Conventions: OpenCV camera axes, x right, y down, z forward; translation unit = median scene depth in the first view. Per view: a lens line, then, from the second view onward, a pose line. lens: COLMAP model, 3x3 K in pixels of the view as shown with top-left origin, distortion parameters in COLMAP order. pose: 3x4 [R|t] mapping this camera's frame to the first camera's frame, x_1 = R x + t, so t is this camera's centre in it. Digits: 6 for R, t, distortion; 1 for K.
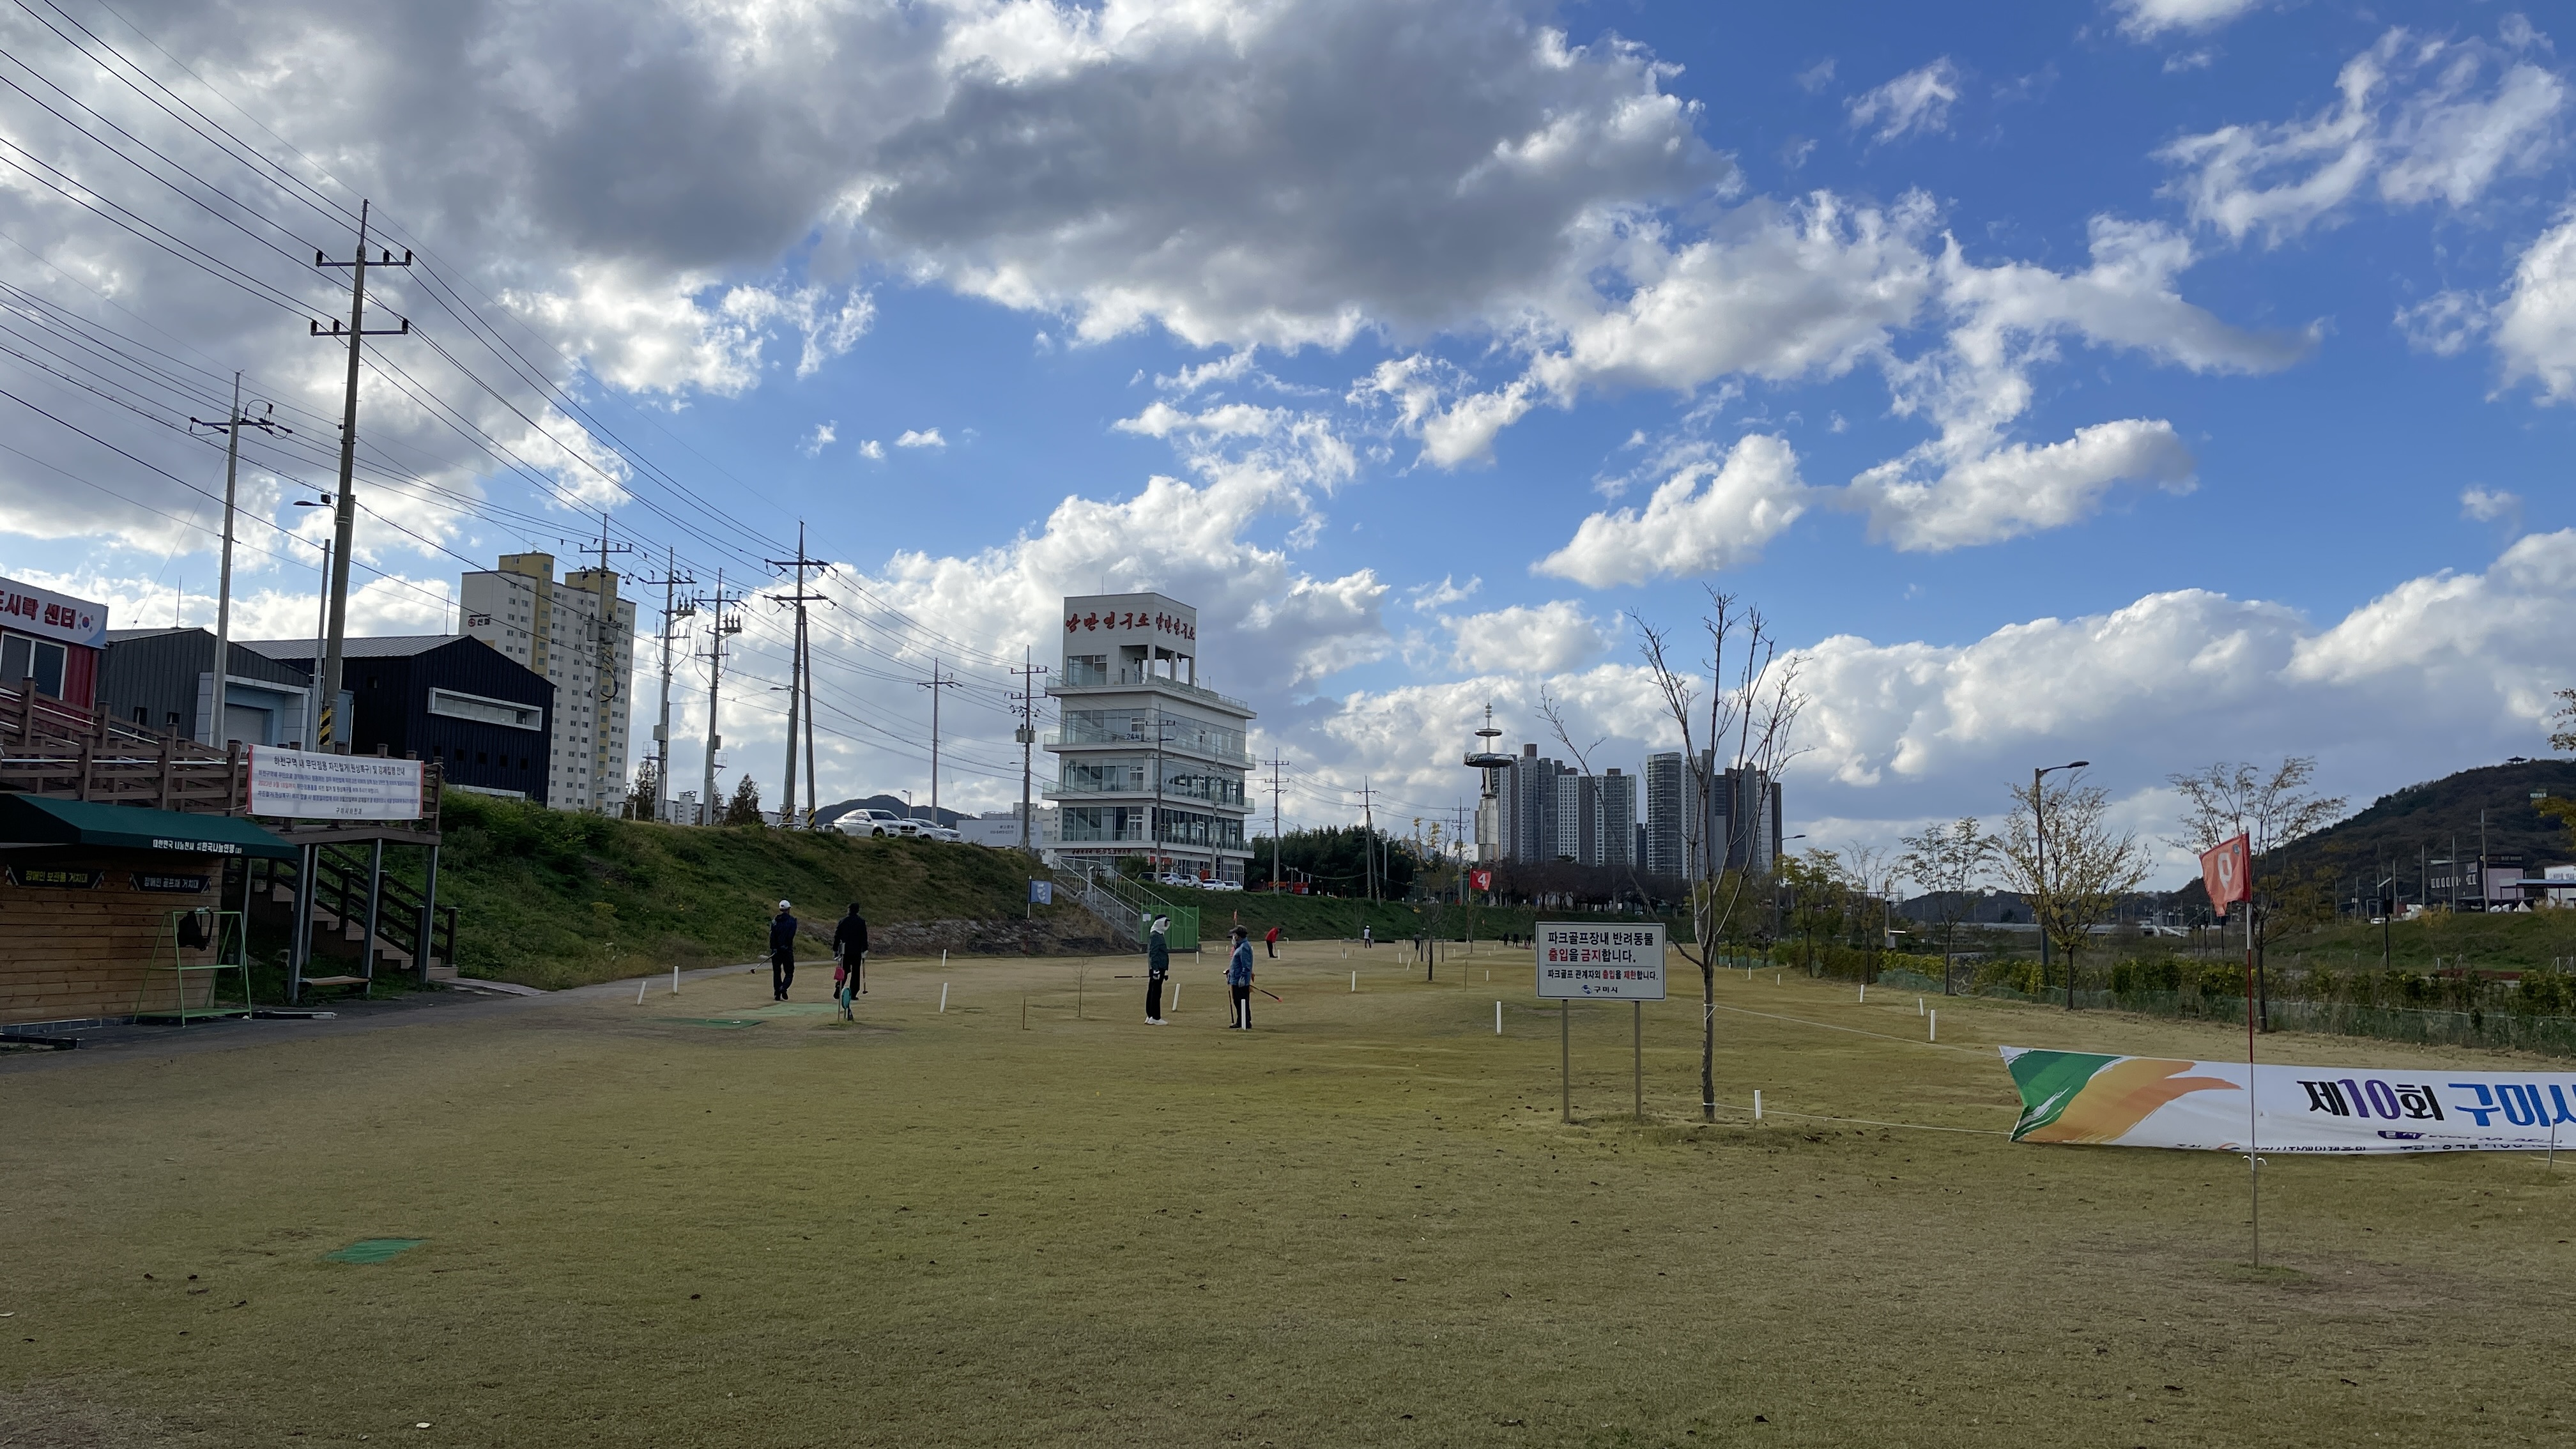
lens RADIAL K [[1994.5, 0, 1294.8], [0, 1994.5, 730.5], [0, 0, 1]] dist [0.094000, -0.001465]
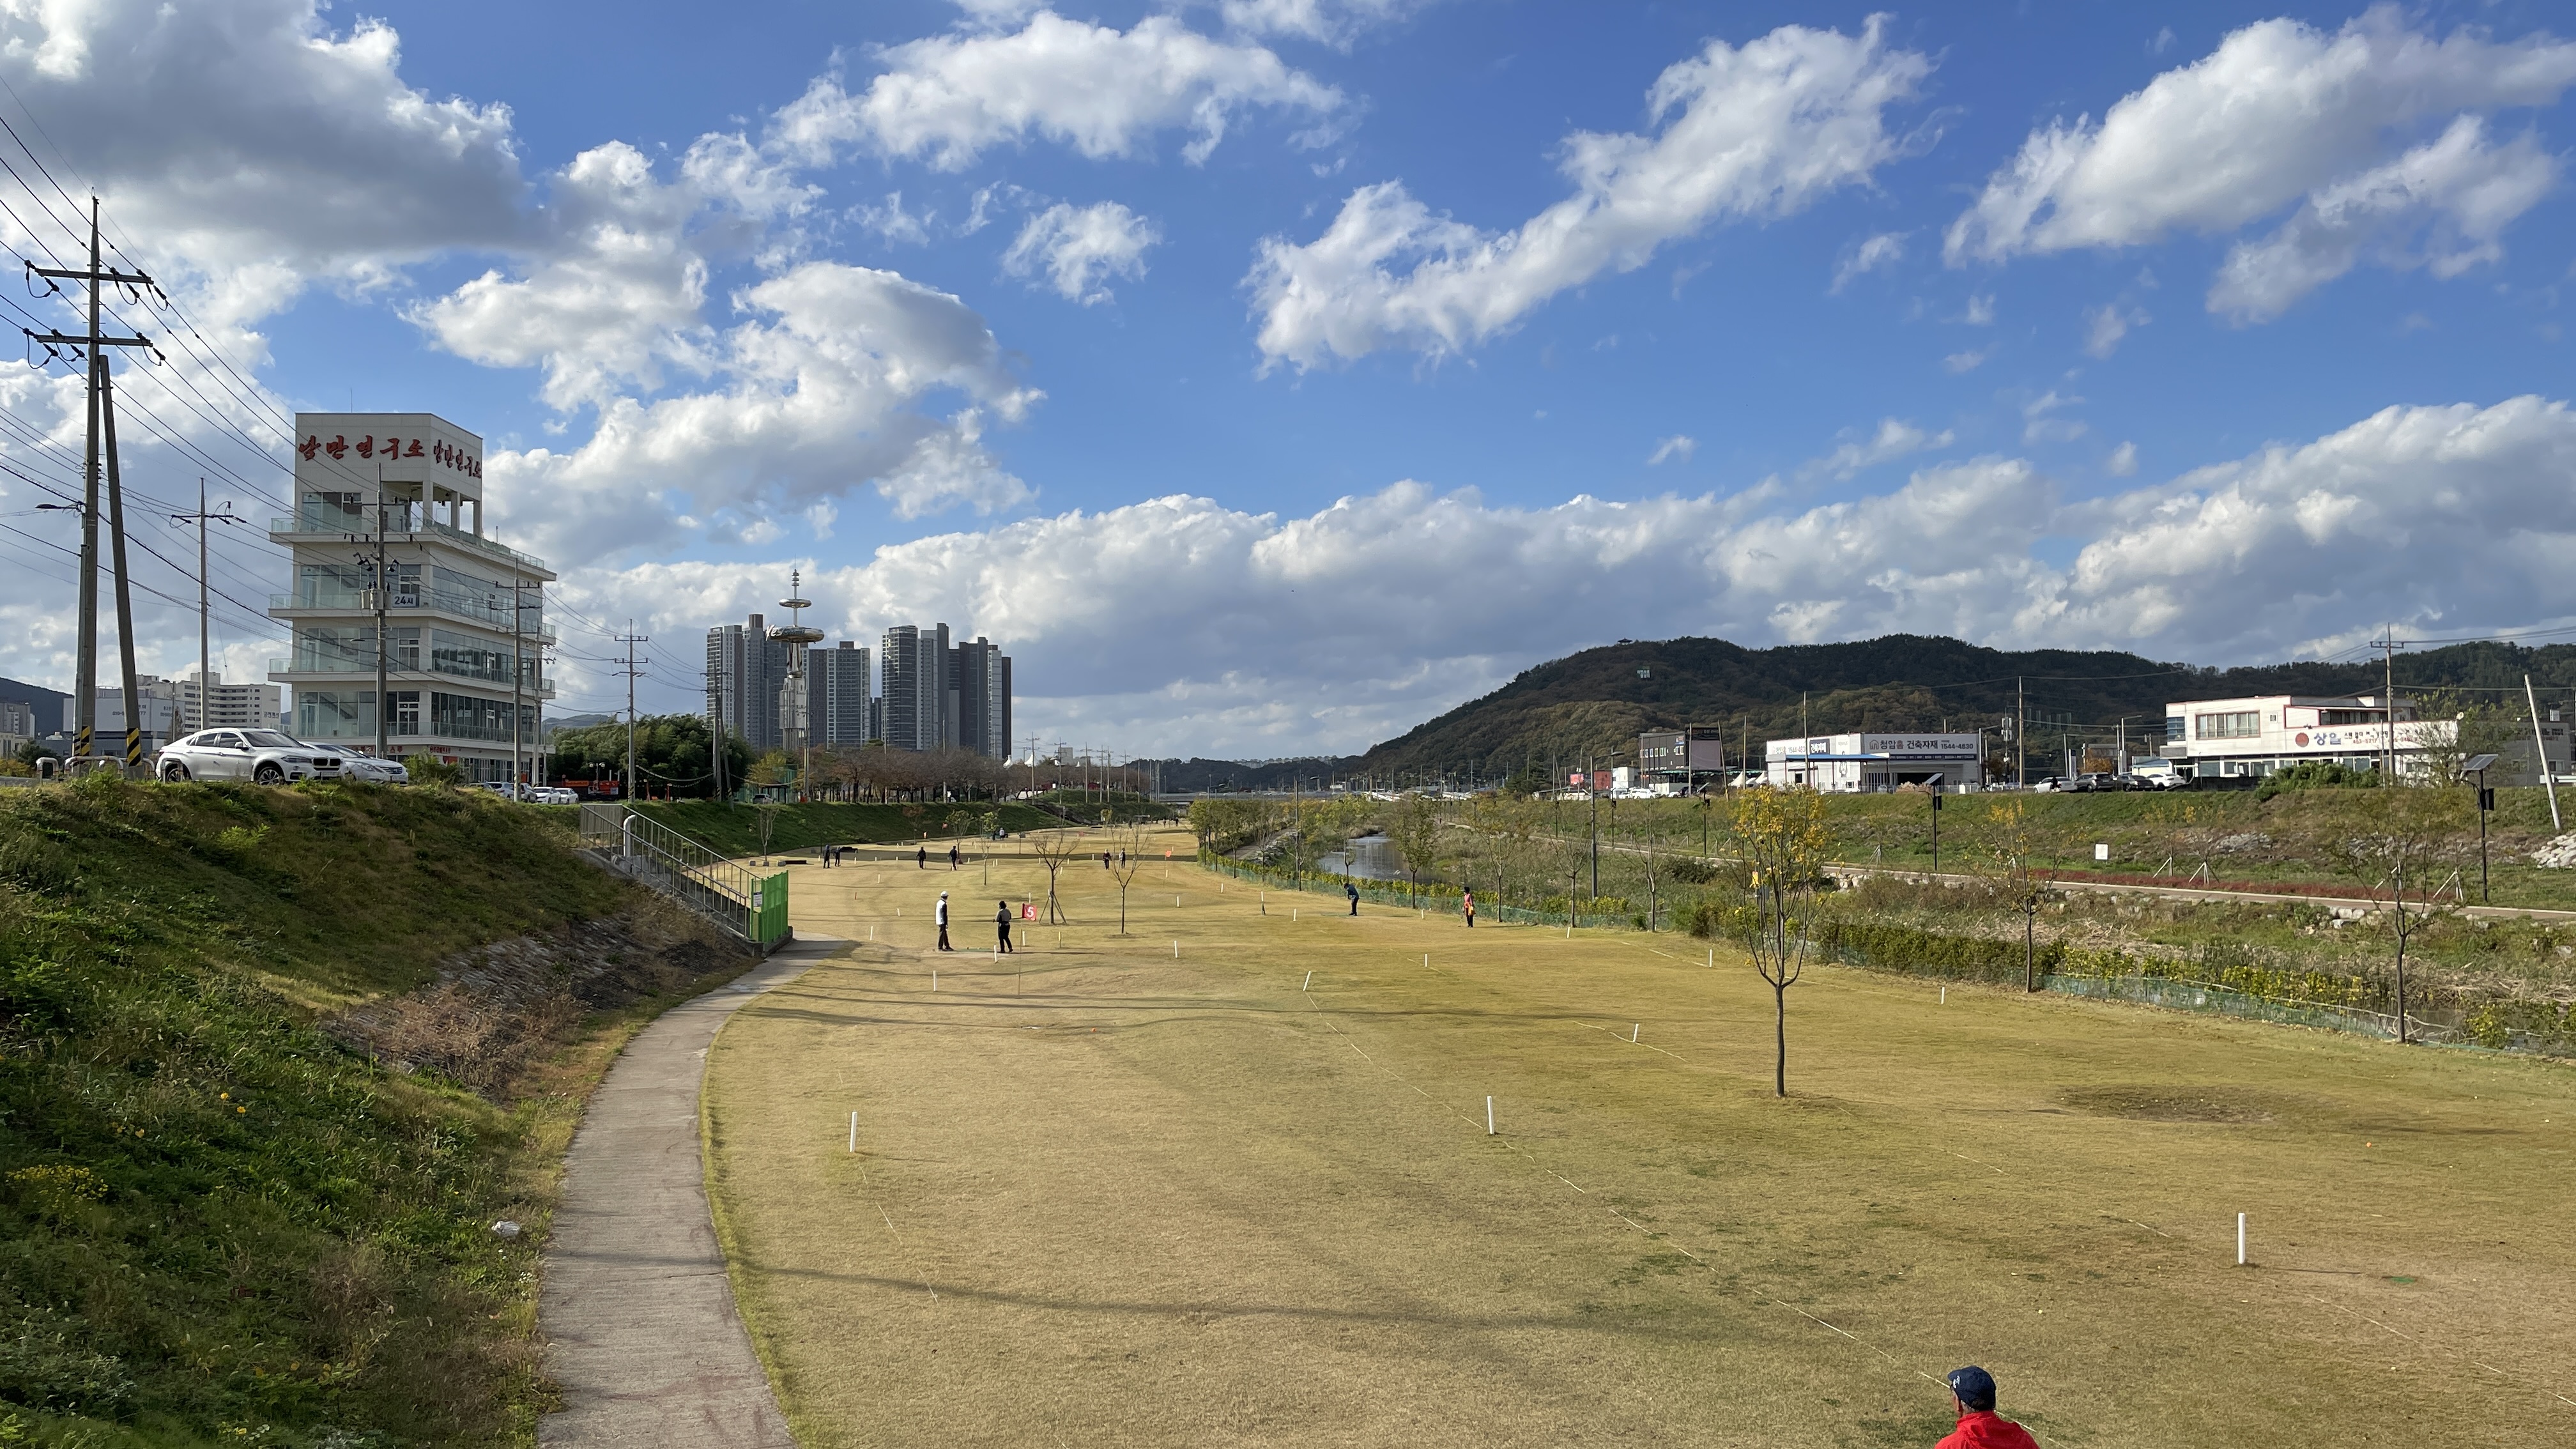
lens RADIAL K [[1863.1, 0, 1274.1], [0, 1863.1, 726.1], [0, 0, 1]] dist [-0.008507, -0.002730]
pose [[0.900309, -0.008155, 0.435174, -0.088094], [-0.020878, 0.997865, 0.061891, 0.000051], [-0.434750, -0.064807, 0.898216, 0.199873]]
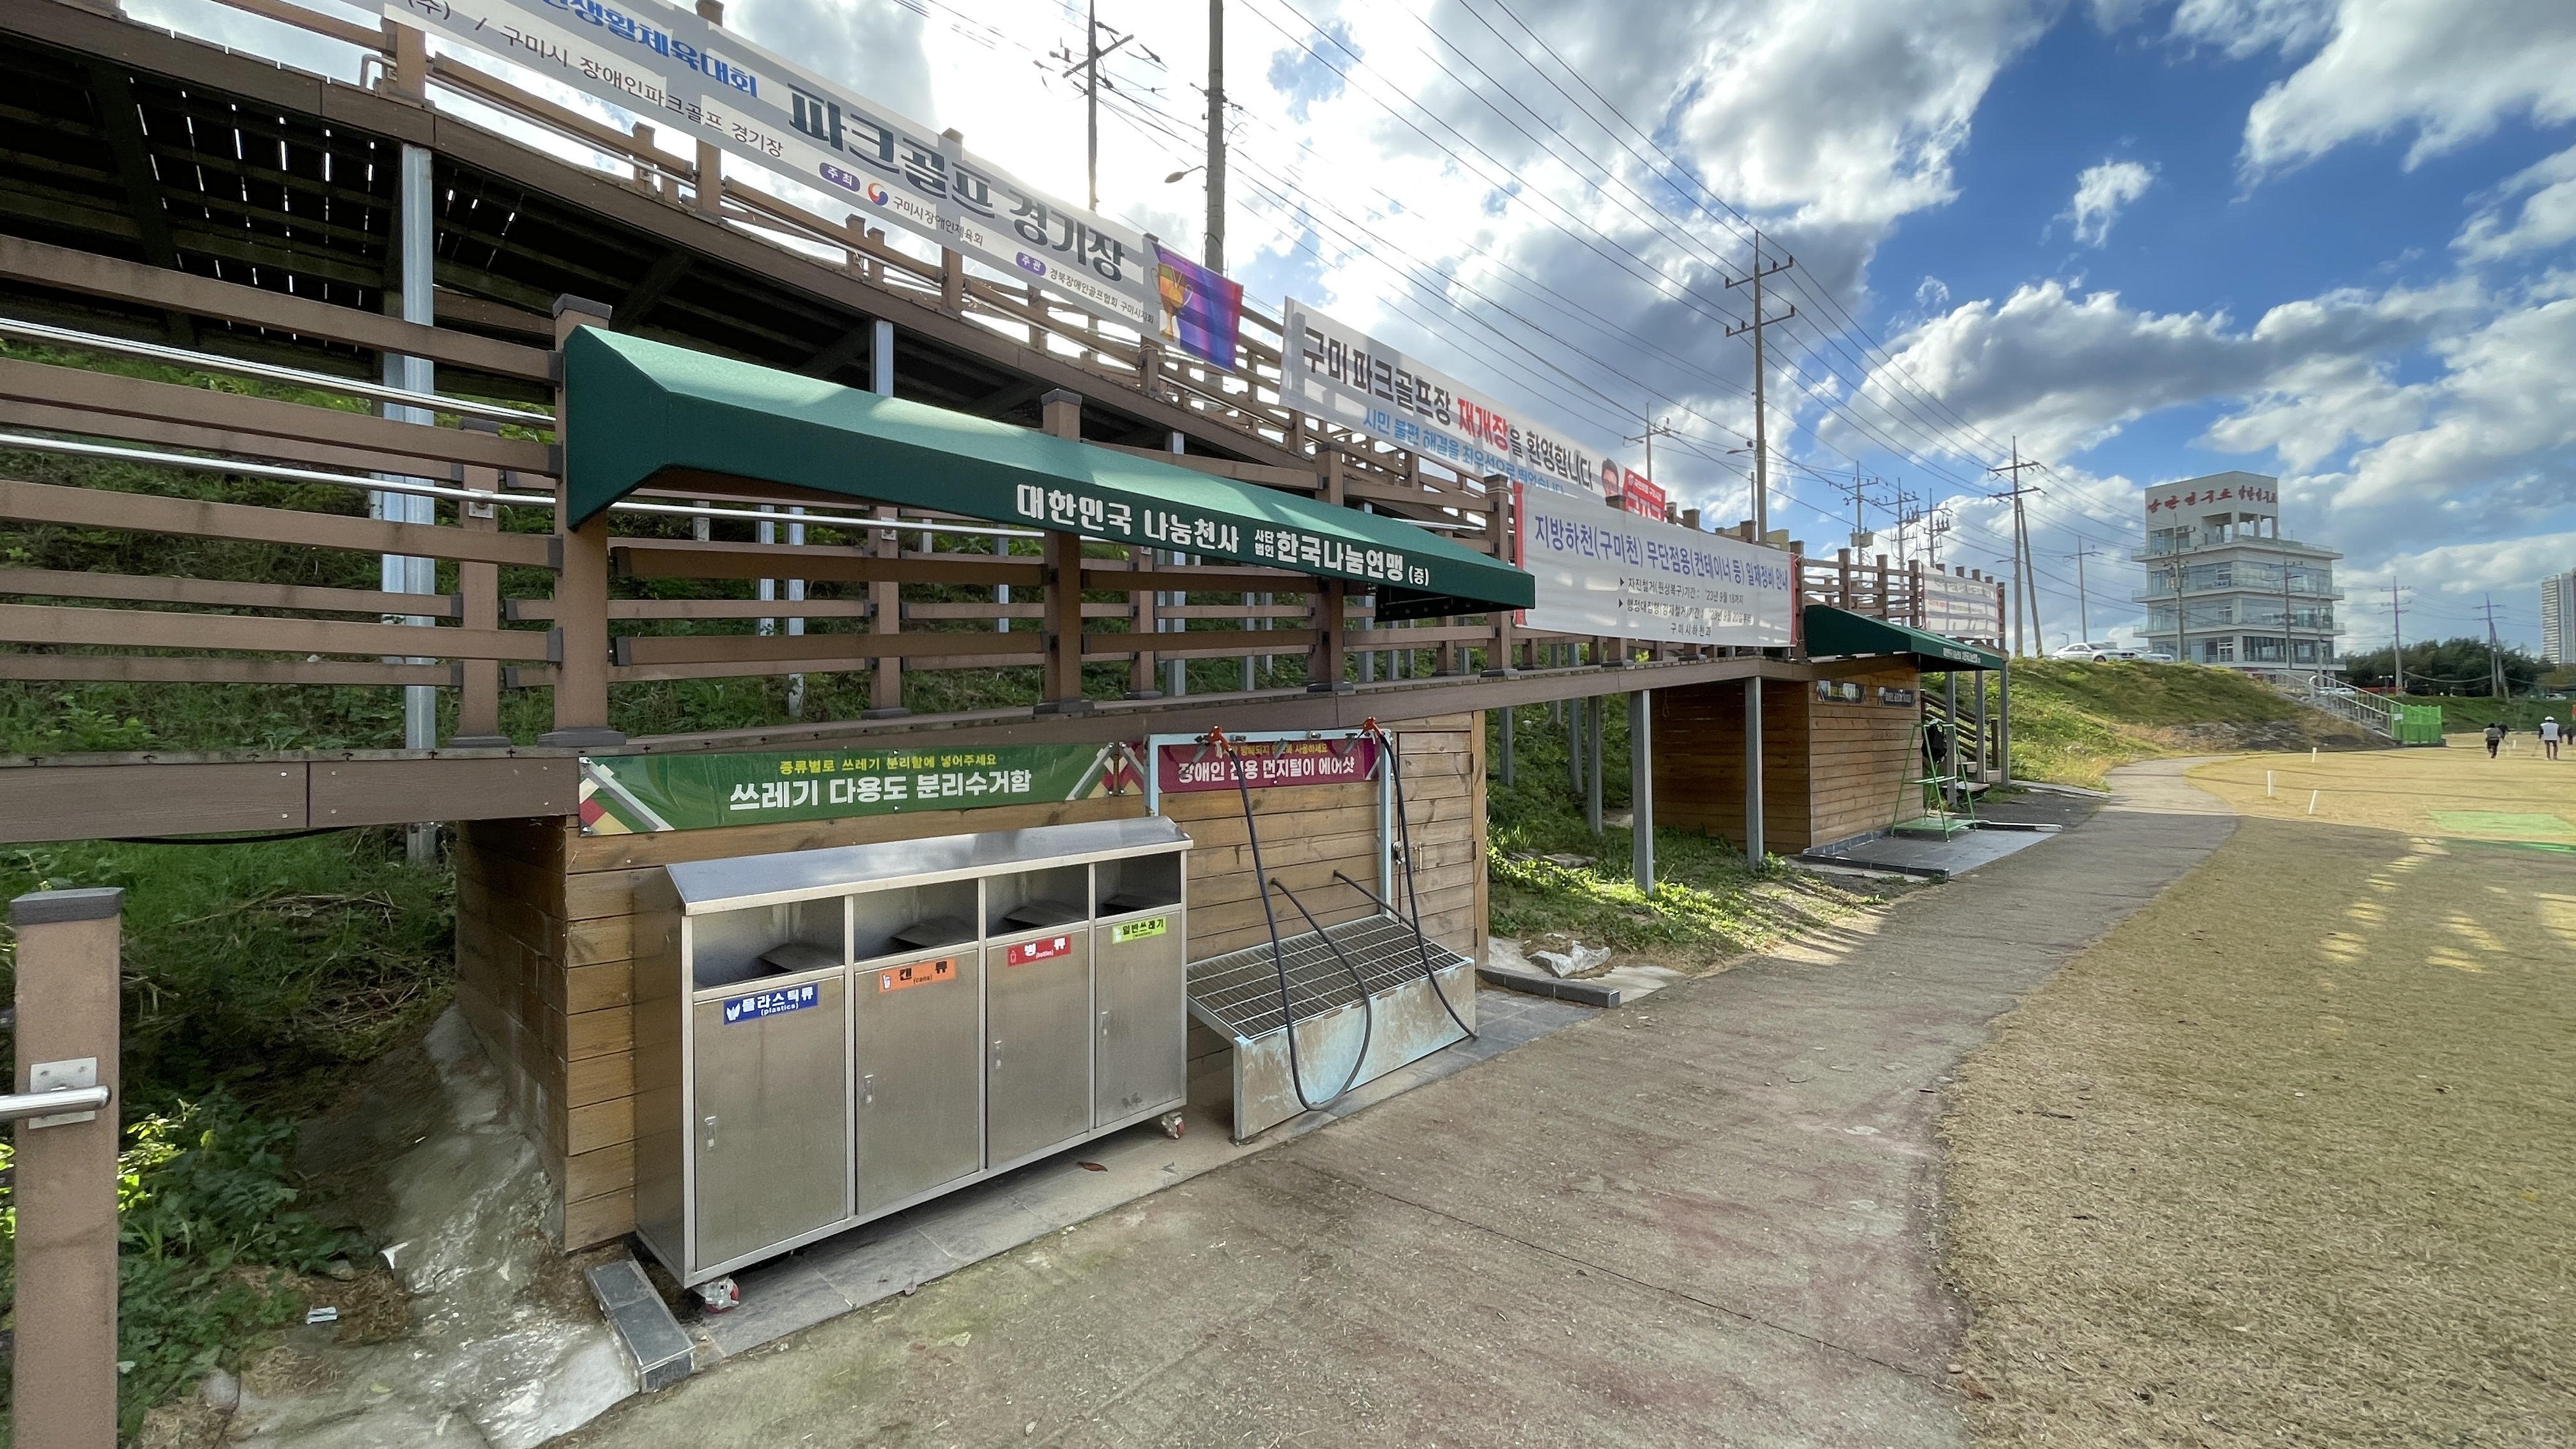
lens RADIAL K [[1048.5, 0, 1277.7], [0, 1048.5, 723.7], [0, 0, 1]] dist [-0.004610, -0.000928]
pose [[0.730064, -0.034873, -0.682489, -0.065964], [0.091372, 0.994711, 0.046915, 0.005402], [0.677243, -0.096611, 0.729389, 0.064796]]
